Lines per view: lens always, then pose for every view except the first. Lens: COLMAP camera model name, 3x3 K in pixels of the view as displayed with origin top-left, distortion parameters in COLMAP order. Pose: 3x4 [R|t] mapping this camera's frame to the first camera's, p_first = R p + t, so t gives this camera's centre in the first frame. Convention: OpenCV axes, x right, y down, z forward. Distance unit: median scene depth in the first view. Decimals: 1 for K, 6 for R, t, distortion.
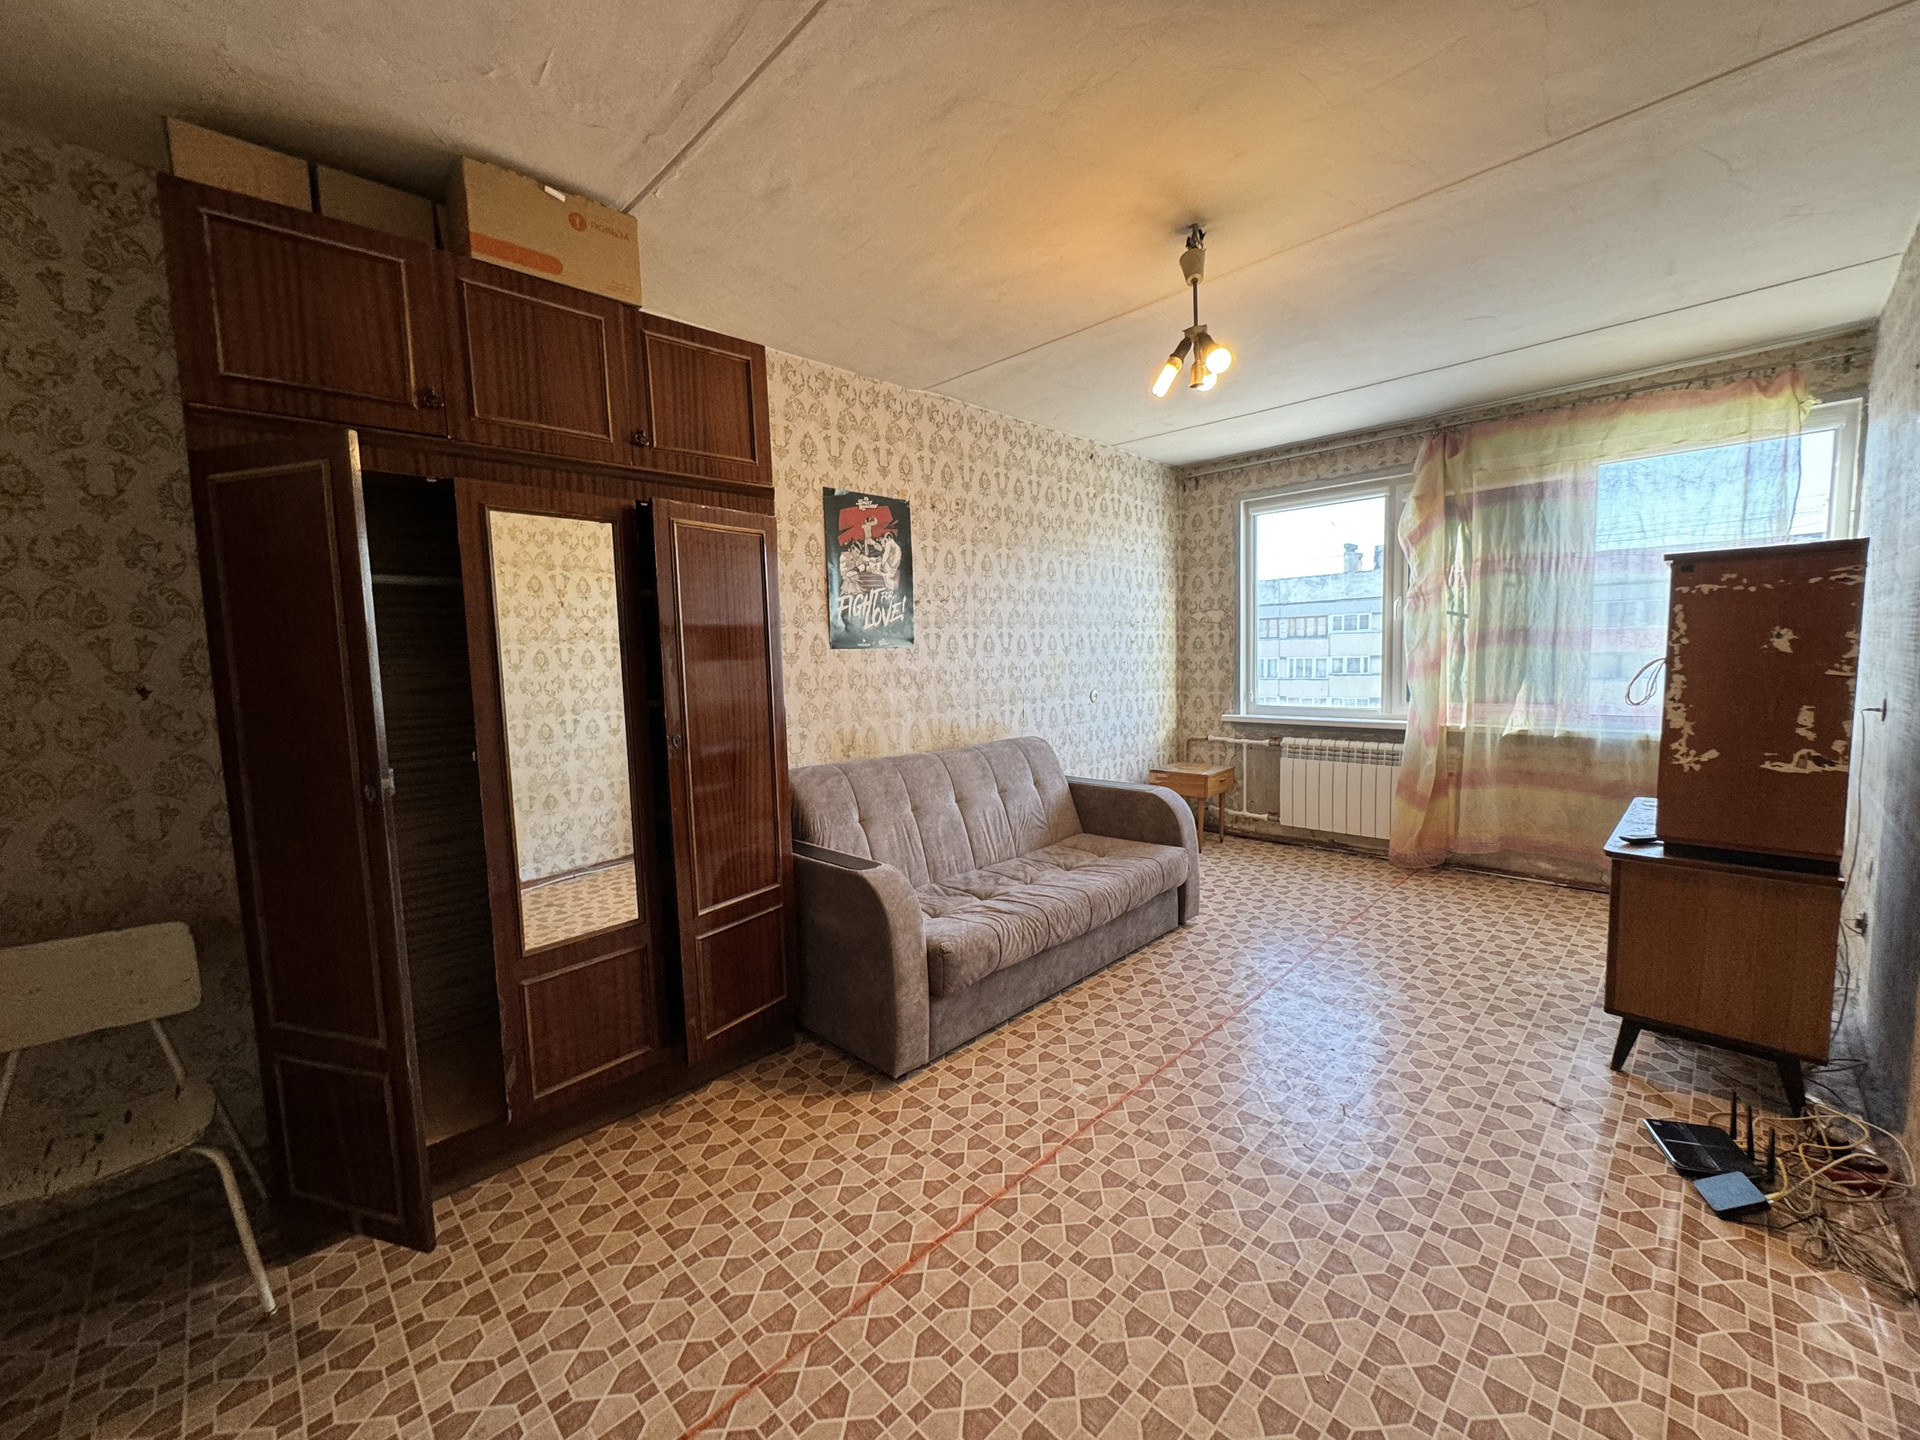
lens RADIAL K [[759.6, 0, 961.8], [0, 759.6, 722.0], [0, 0, 1]] dist [-0.002380, 0.000277]
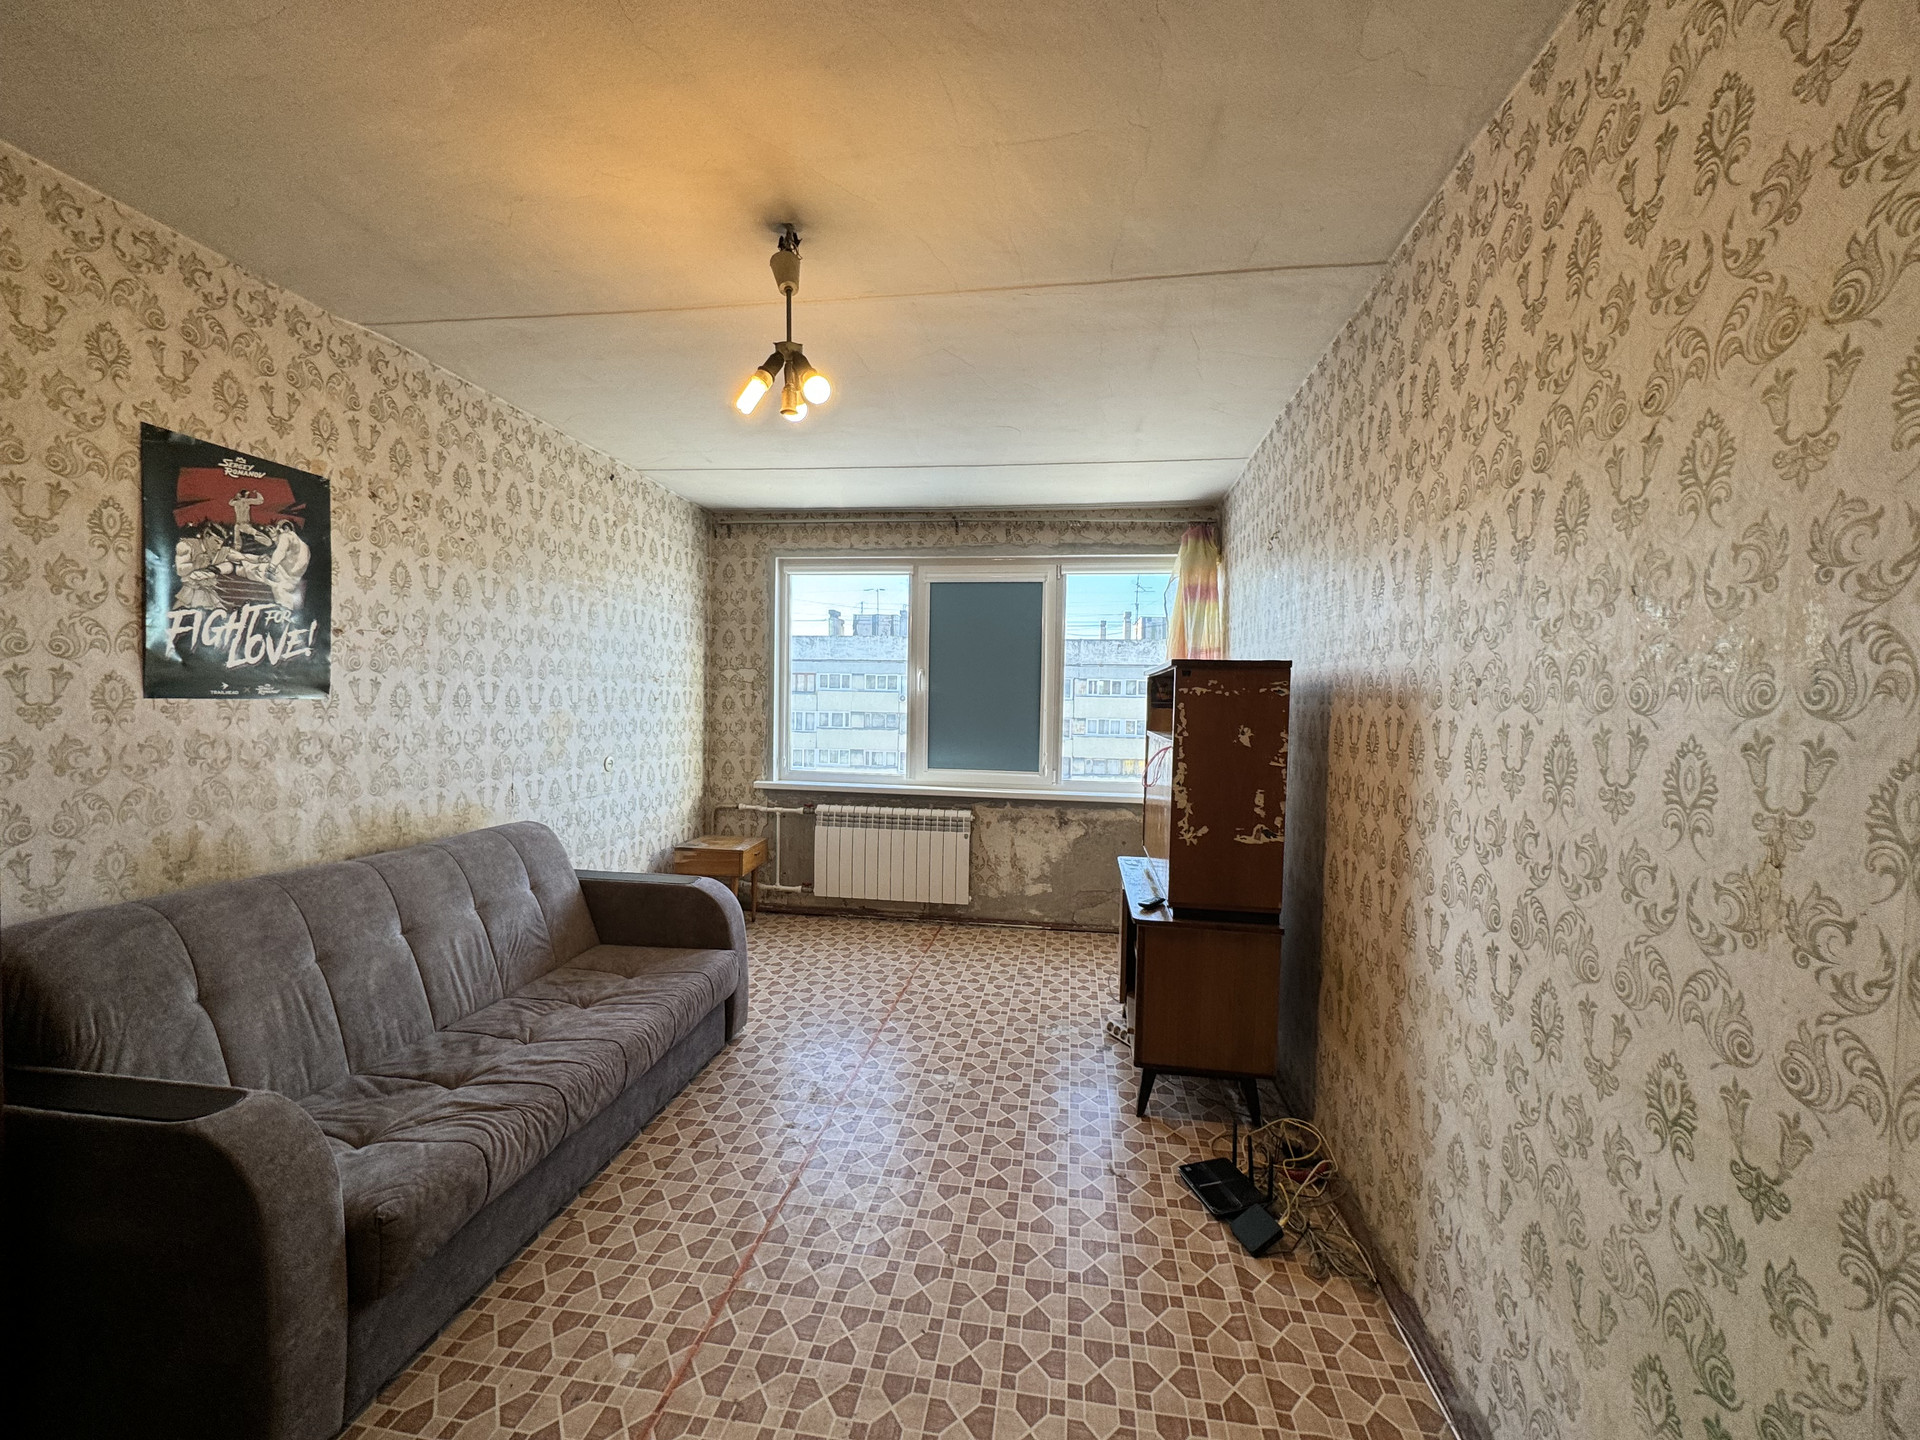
lens RADIAL K [[759.6, 0, 958.4], [0, 759.6, 722.5], [0, 0, 1]] dist [-0.002380, 0.000277]
pose [[0.802112, 0.027383, 0.596546, -0.018505], [0.010790, 0.998120, -0.060325, -0.034077], [-0.597076, 0.054825, 0.800309, 0.159111]]
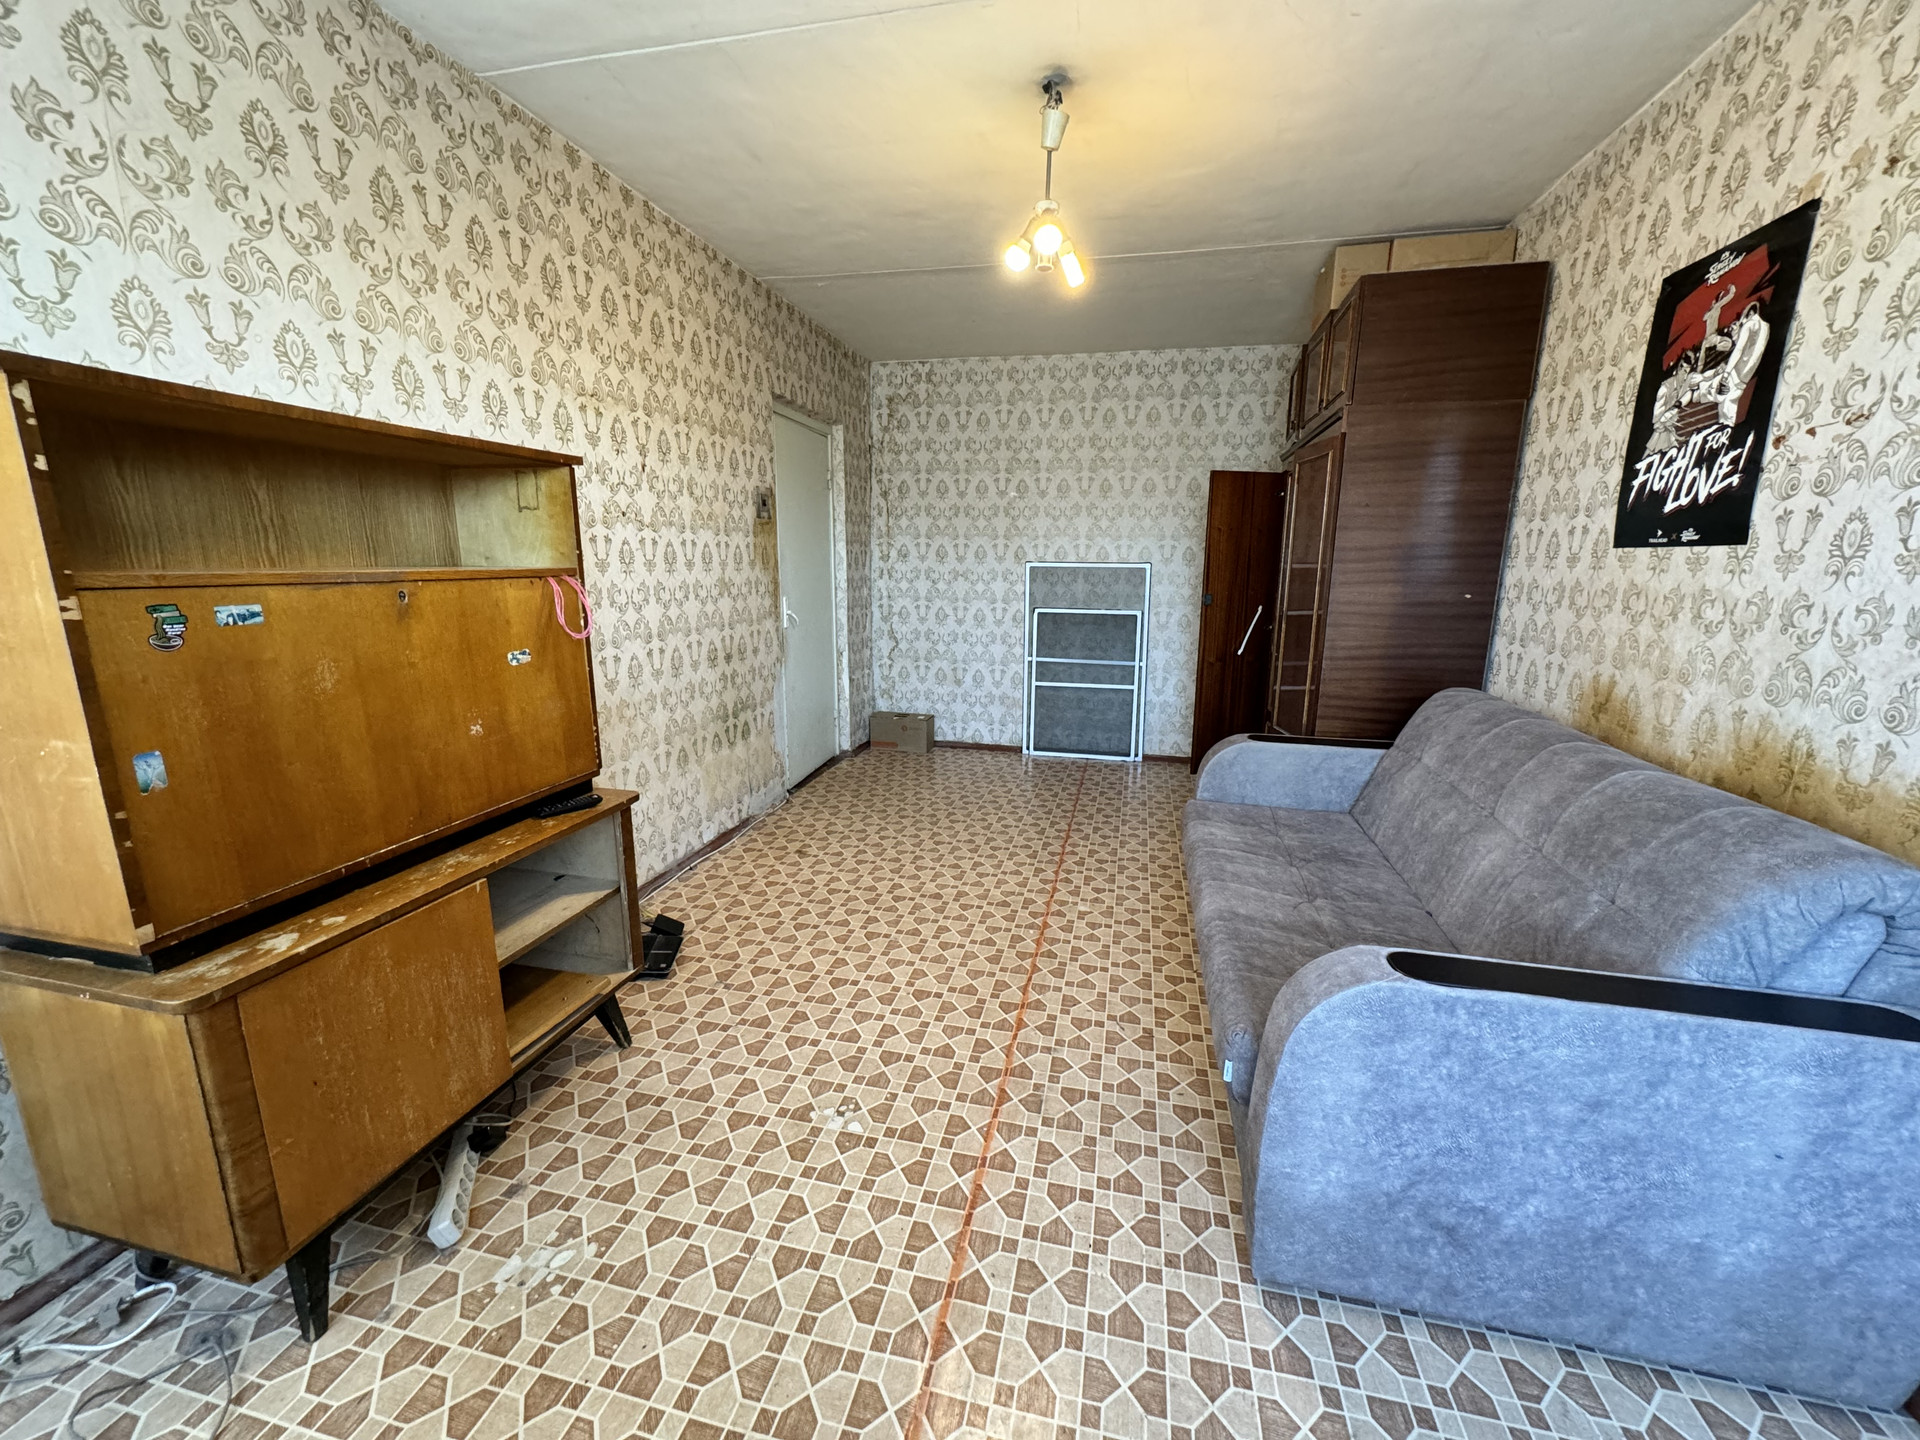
lens RADIAL K [[759.6, 0, 962.3], [0, 759.6, 721.9], [0, 0, 1]] dist [-0.002380, 0.000277]
pose [[-0.844867, 0.131770, -0.518495, 0.626408], [-0.035436, 0.953278, 0.300007, -0.123927], [0.533802, 0.271840, -0.800724, 1.213742]]
